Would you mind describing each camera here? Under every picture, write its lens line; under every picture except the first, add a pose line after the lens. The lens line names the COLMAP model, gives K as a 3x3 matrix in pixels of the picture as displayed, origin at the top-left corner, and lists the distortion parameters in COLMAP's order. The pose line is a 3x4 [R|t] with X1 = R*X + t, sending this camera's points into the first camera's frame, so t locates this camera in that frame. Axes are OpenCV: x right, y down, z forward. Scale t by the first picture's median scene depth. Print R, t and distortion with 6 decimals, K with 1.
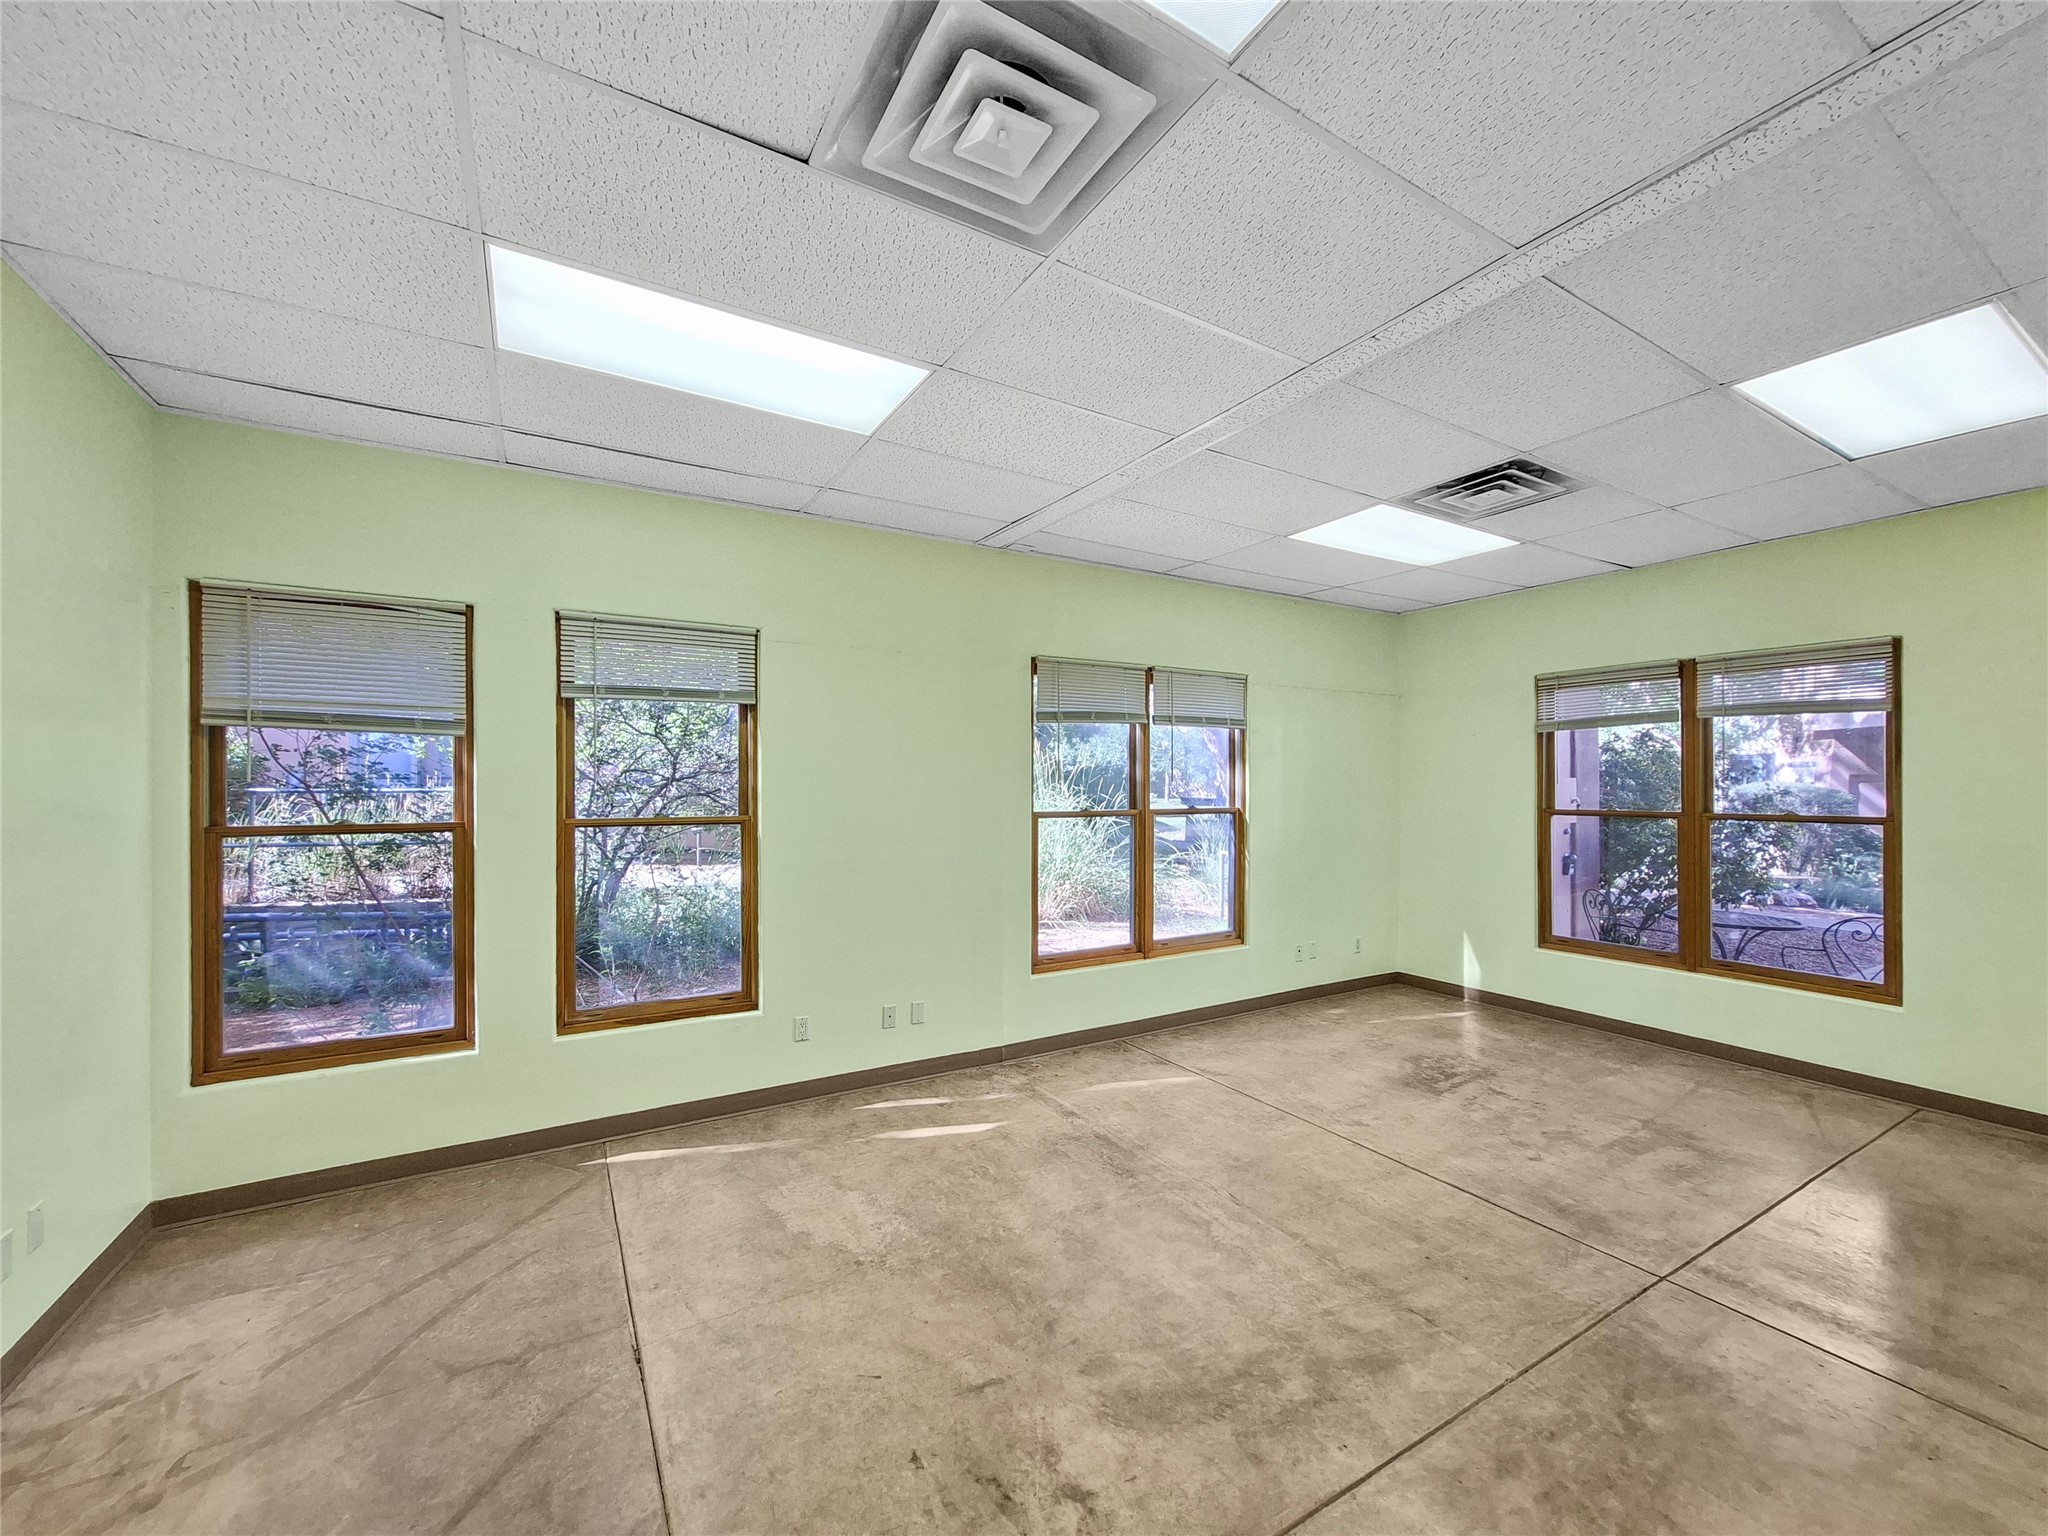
lens RADIAL K [[813.7, 0, 1022.3], [0, 813.7, 764.3], [0, 0, 1]] dist [-0.001829, 0.000118]
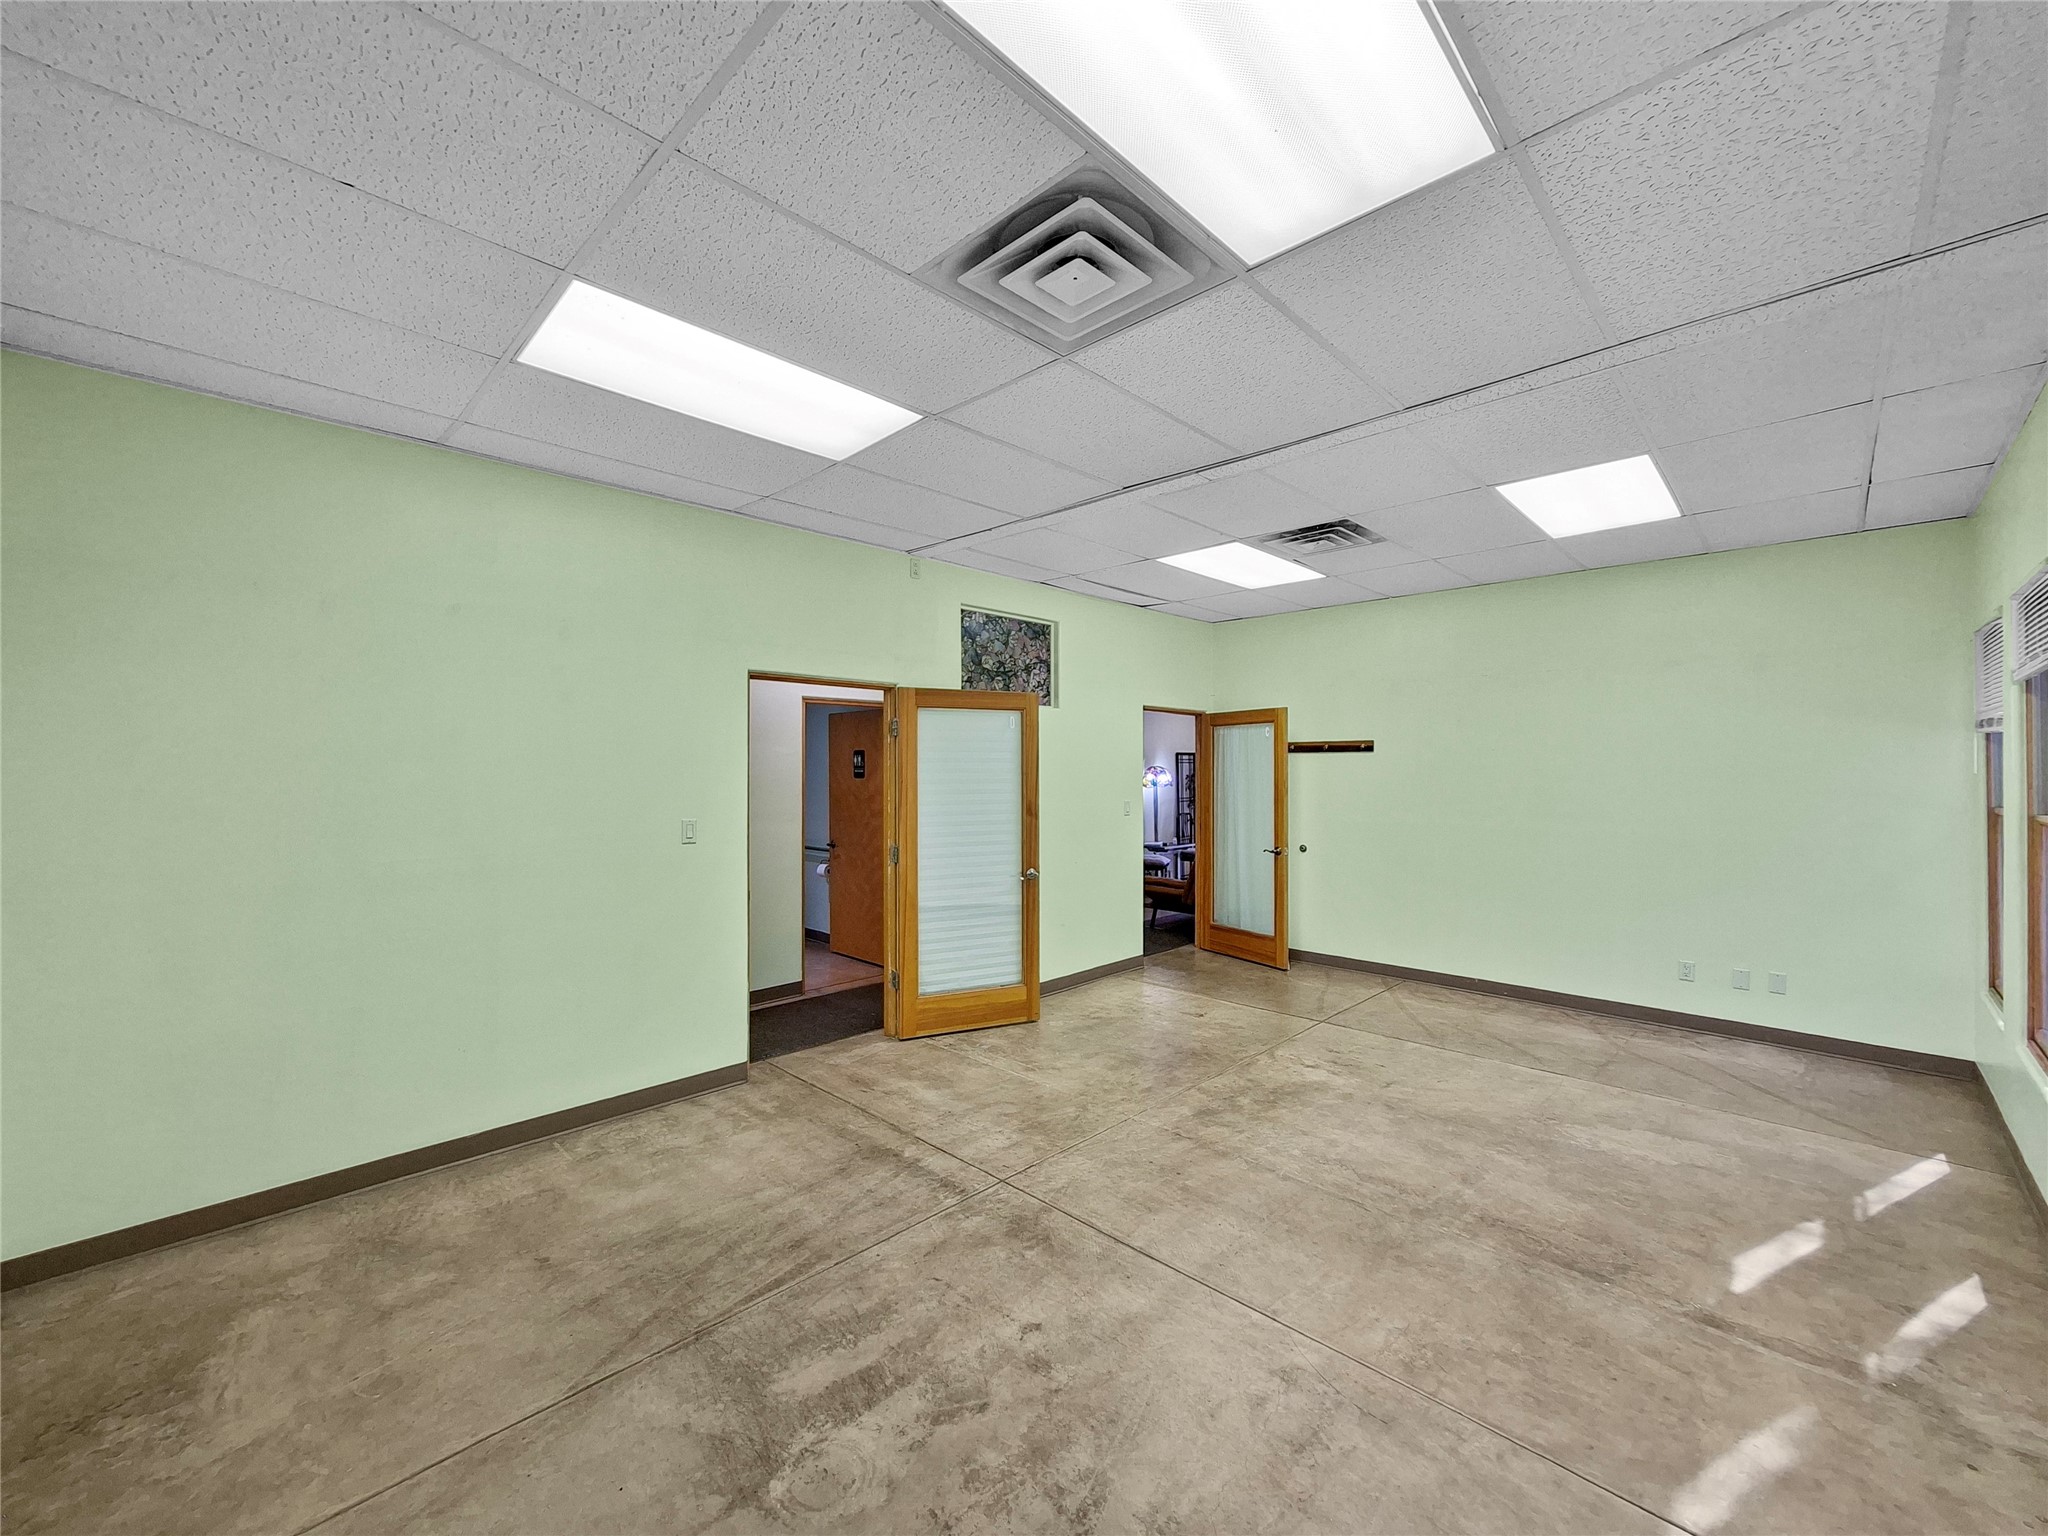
lens RADIAL K [[818.9, 0, 1014.8], [0, 818.9, 770.7], [0, 0, 1]] dist [-0.003740, 0.000109]
pose [[-0.967154, -0.000063, -0.254193, 0.786563], [0.006860, 0.999629, -0.026350, 0.034018], [0.254100, -0.027228, -0.966794, 1.606547]]
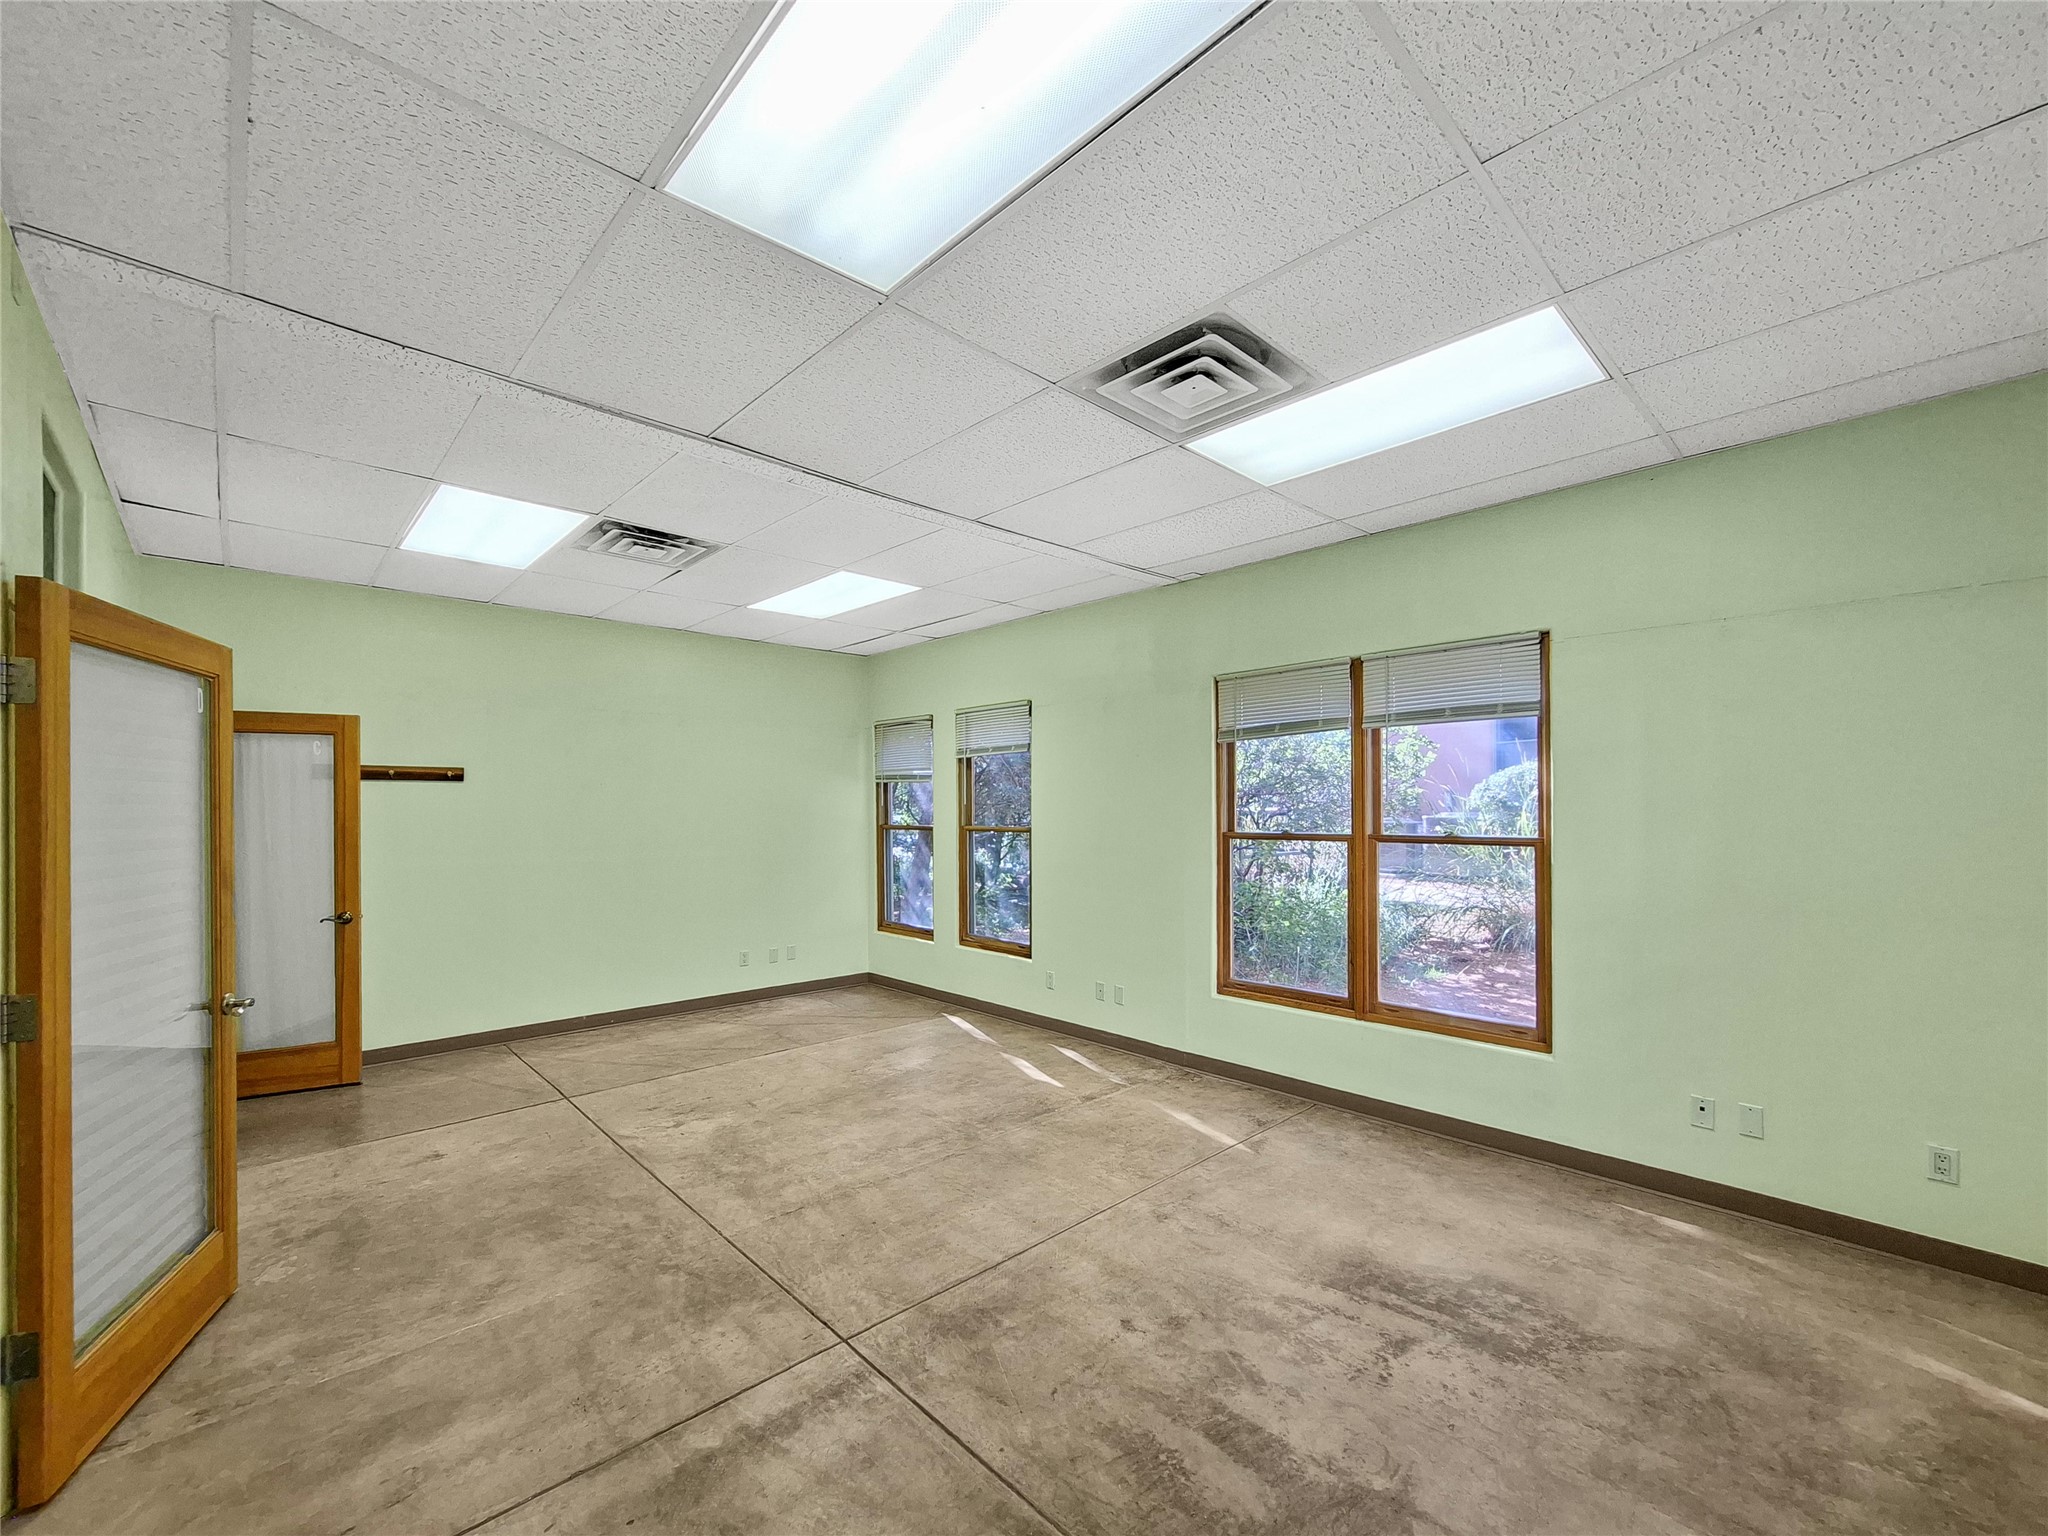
lens RADIAL K [[836.7, 0, 1024.3], [0, 836.7, 808.3], [0, 0, 1]] dist [-0.001171, 0.000275]
pose [[0.222542, -0.000006, -0.974923, 1.277824], [0.031453, 0.999479, 0.007174, 0.020089], [0.974416, -0.032261, 0.222427, 0.730785]]
